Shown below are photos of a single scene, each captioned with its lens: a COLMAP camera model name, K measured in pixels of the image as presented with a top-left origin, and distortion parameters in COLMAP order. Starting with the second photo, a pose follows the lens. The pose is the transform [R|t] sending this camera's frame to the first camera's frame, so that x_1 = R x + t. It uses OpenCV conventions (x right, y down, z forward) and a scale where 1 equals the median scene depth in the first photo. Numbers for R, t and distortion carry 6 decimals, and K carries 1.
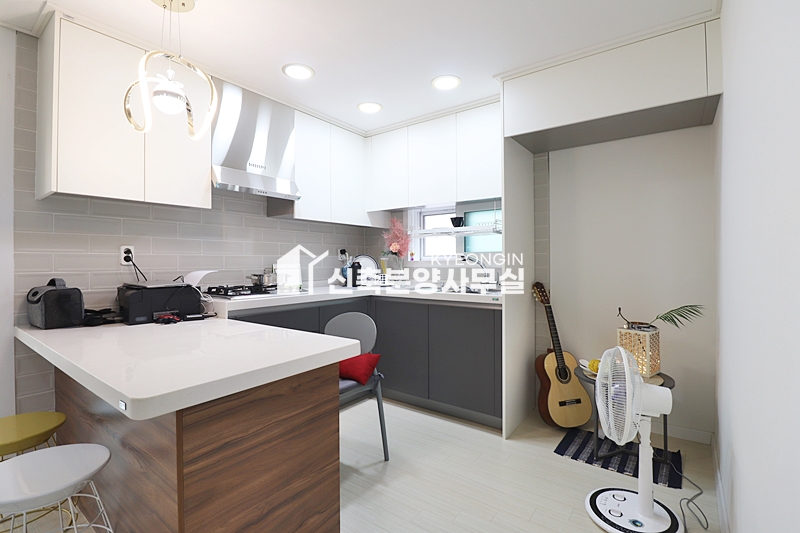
lens RADIAL K [[370.9, 0, 398.2], [0, 370.9, 263.2], [0, 0, 1]] dist [-0.022538, -0.003374]
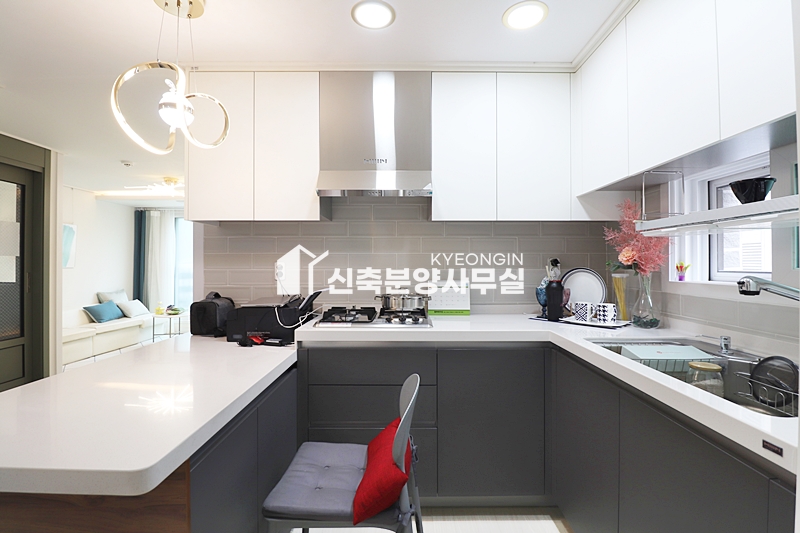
lens RADIAL K [[370.9, 0, 401.5], [0, 370.9, 263.3], [0, 0, 1]] dist [-0.022538, -0.003374]
pose [[0.597428, 0.002589, -0.801919, 0.258570], [-0.005343, 0.999985, -0.000753, -0.035380], [0.801905, 0.004735, 0.597433, 0.495578]]
